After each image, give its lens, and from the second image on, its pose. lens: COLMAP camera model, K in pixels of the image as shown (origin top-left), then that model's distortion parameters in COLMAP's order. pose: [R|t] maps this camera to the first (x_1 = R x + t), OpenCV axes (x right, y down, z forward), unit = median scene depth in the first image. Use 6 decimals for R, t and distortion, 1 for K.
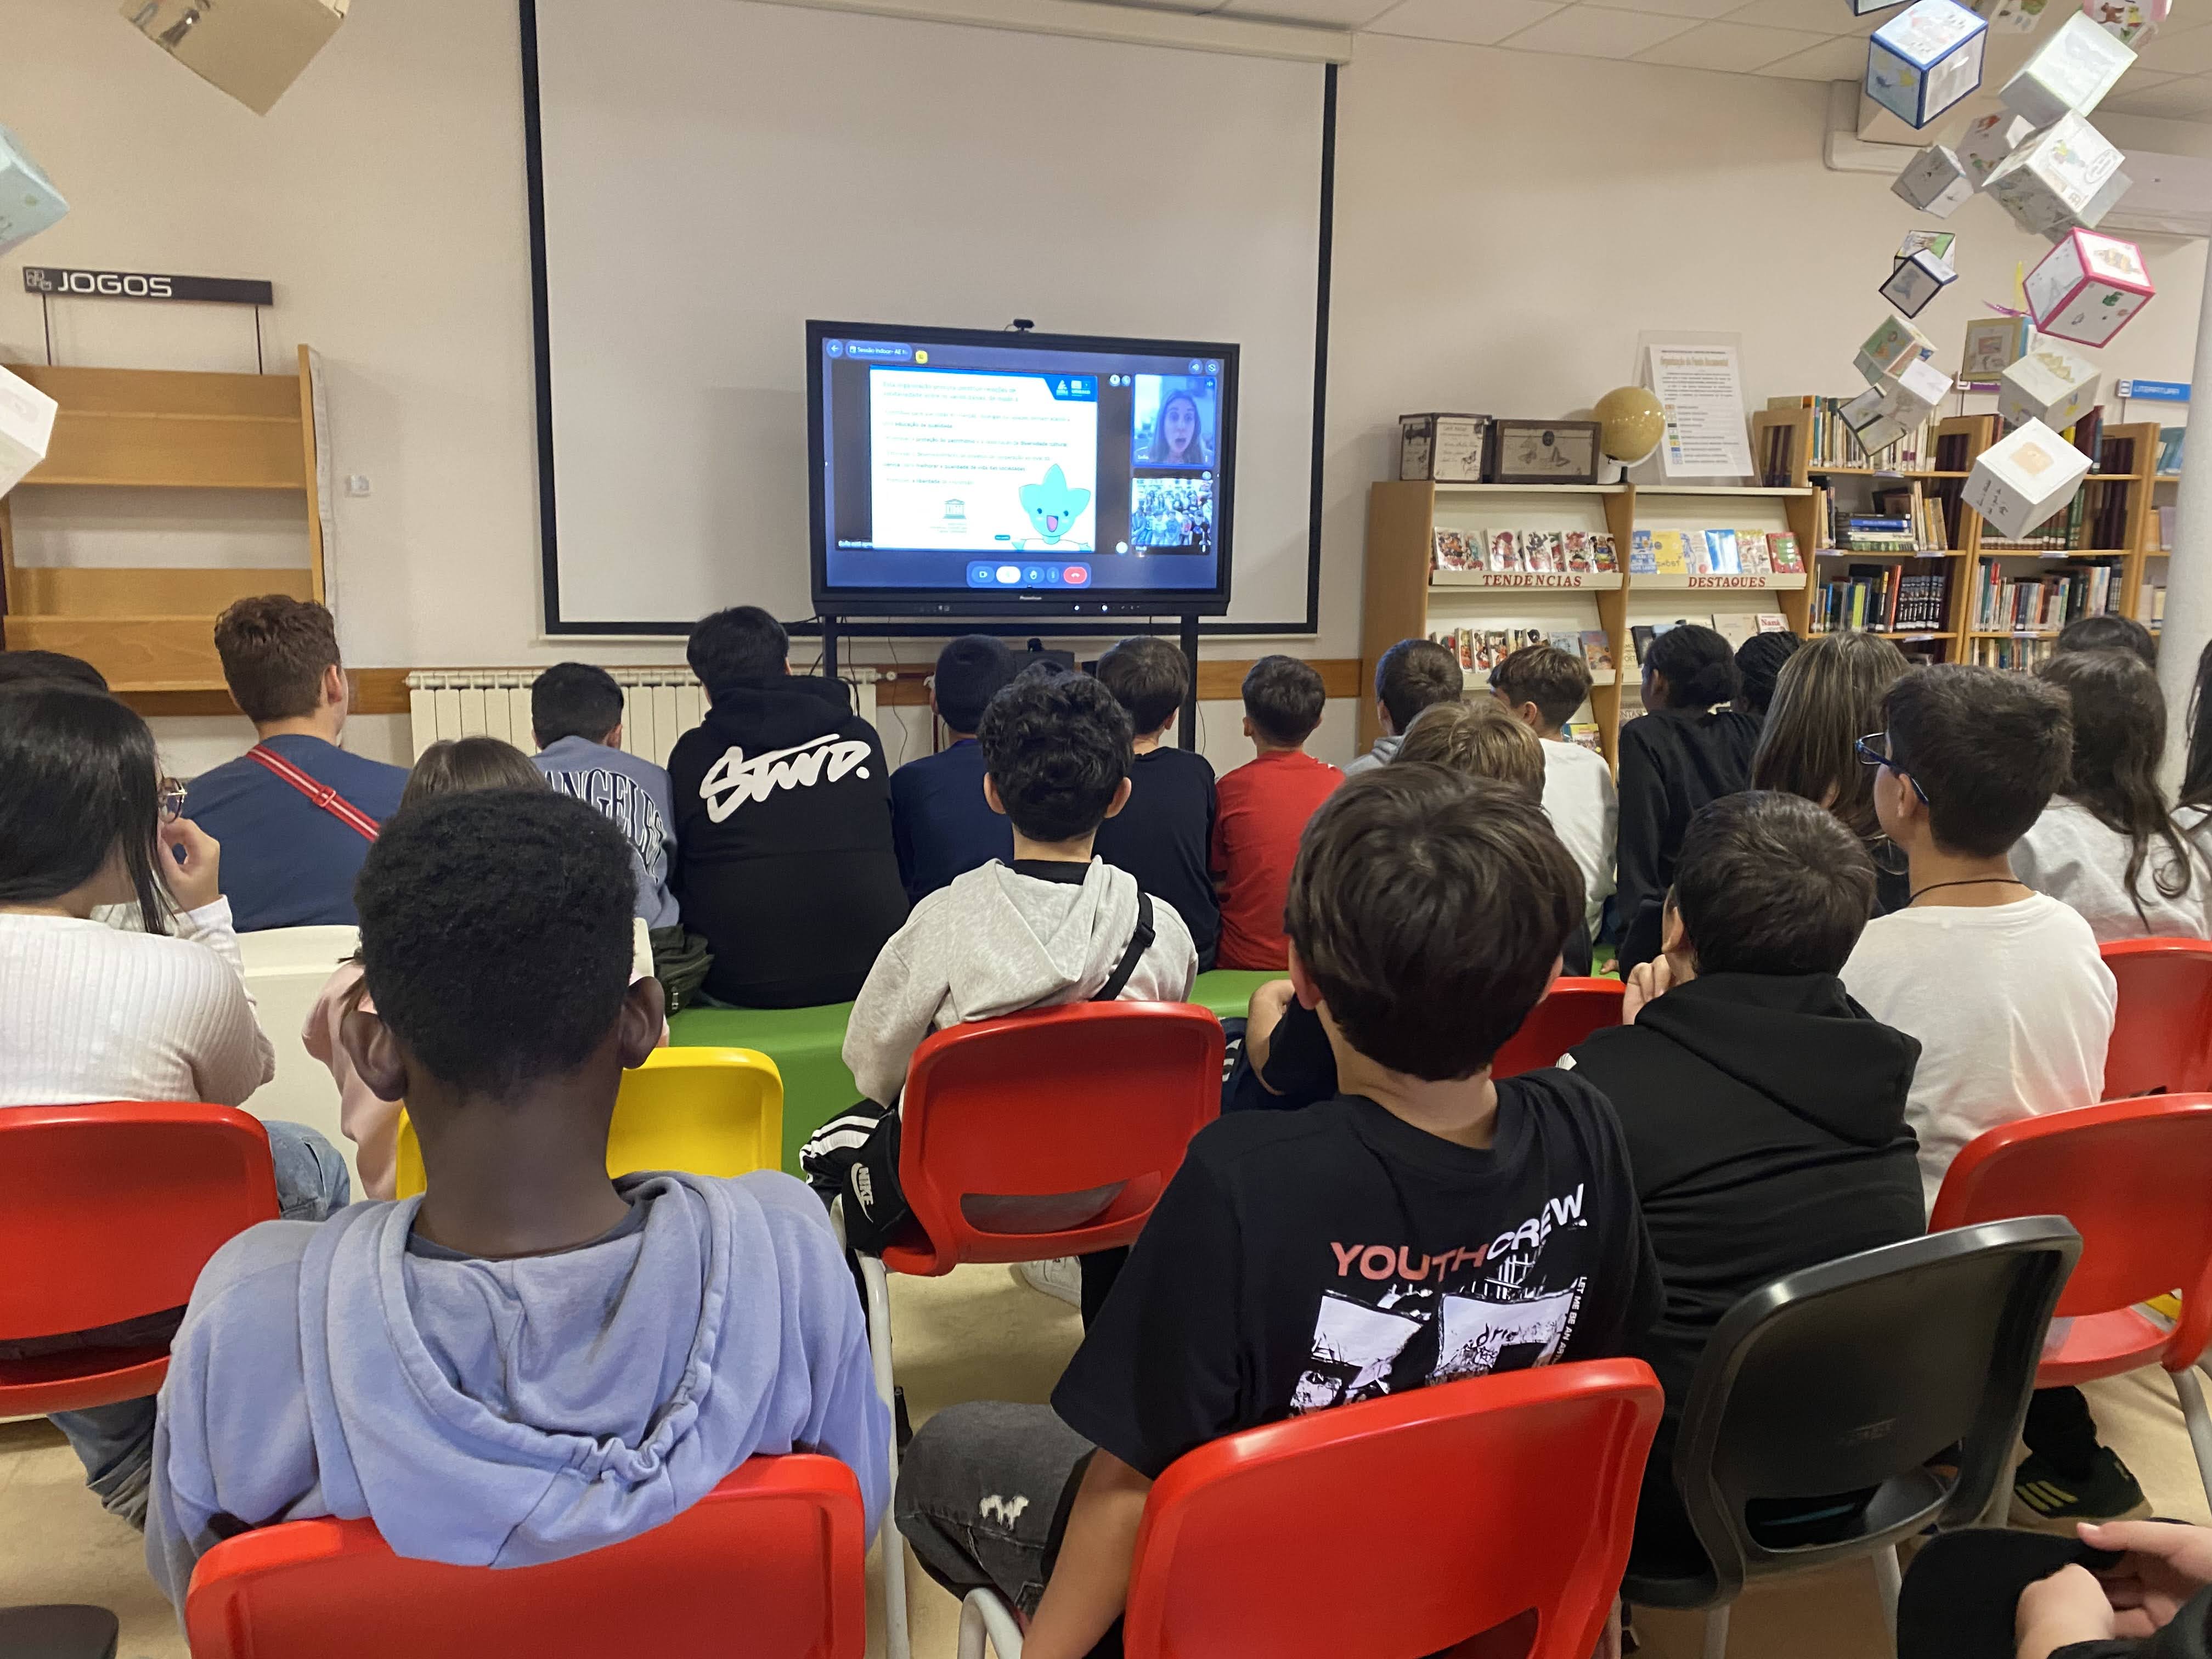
lens RADIAL K [[1669.2, 0, 1099.3], [0, 1669.2, 859.1], [0, 0, 1]] dist [0.006169, -0.003286]
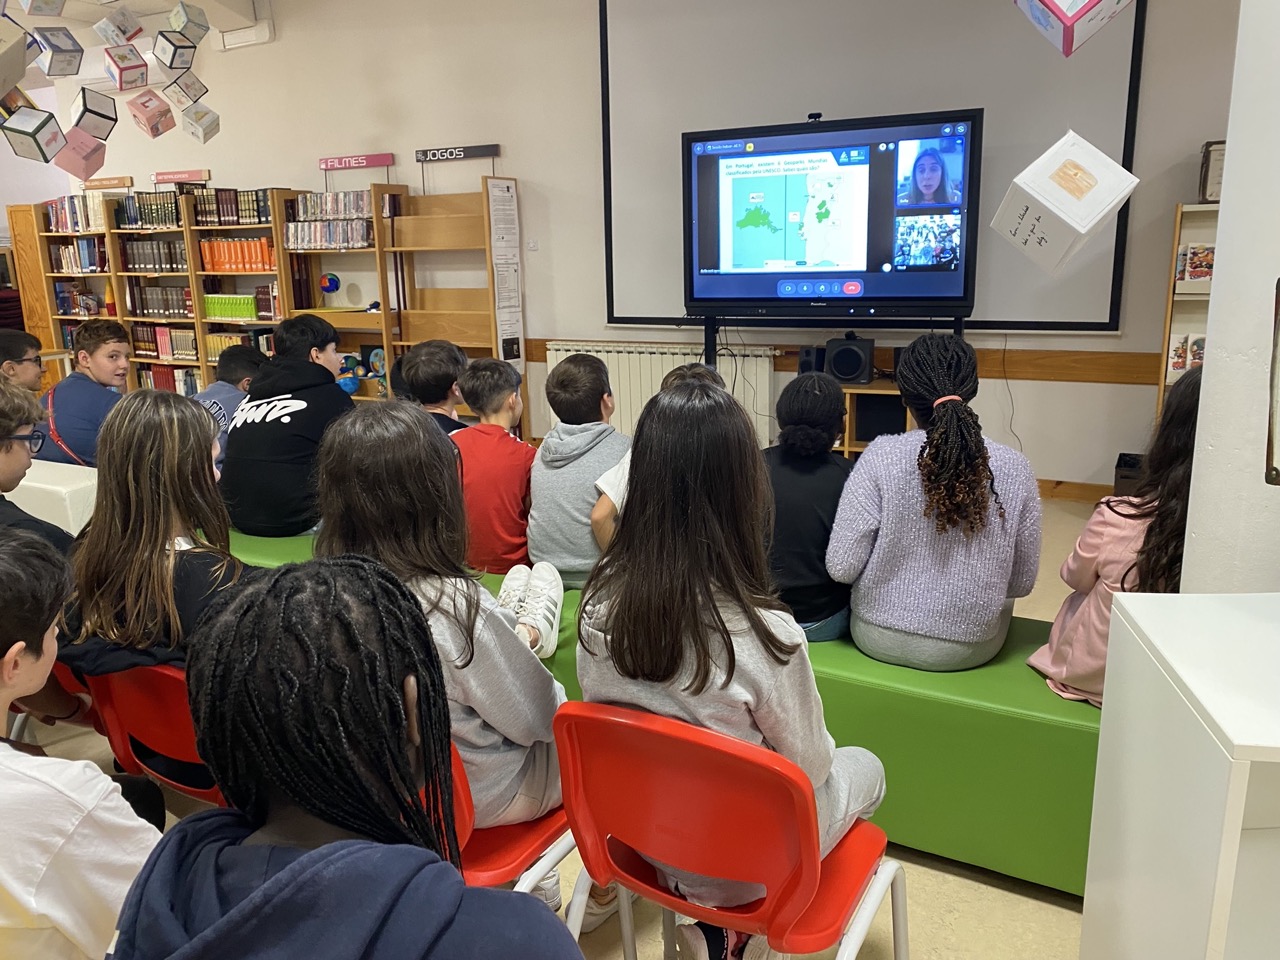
lens RADIAL K [[968.0, 0, 640.0], [0, 968.0, 480.0], [0, 0, 1]] dist [0.009474, 0.009631]
pose [[0.700876, 0.133815, -0.700618, 0.476825], [-0.100885, 0.990968, 0.088349, -0.062922], [0.706112, 0.008760, 0.708046, 0.288233]]
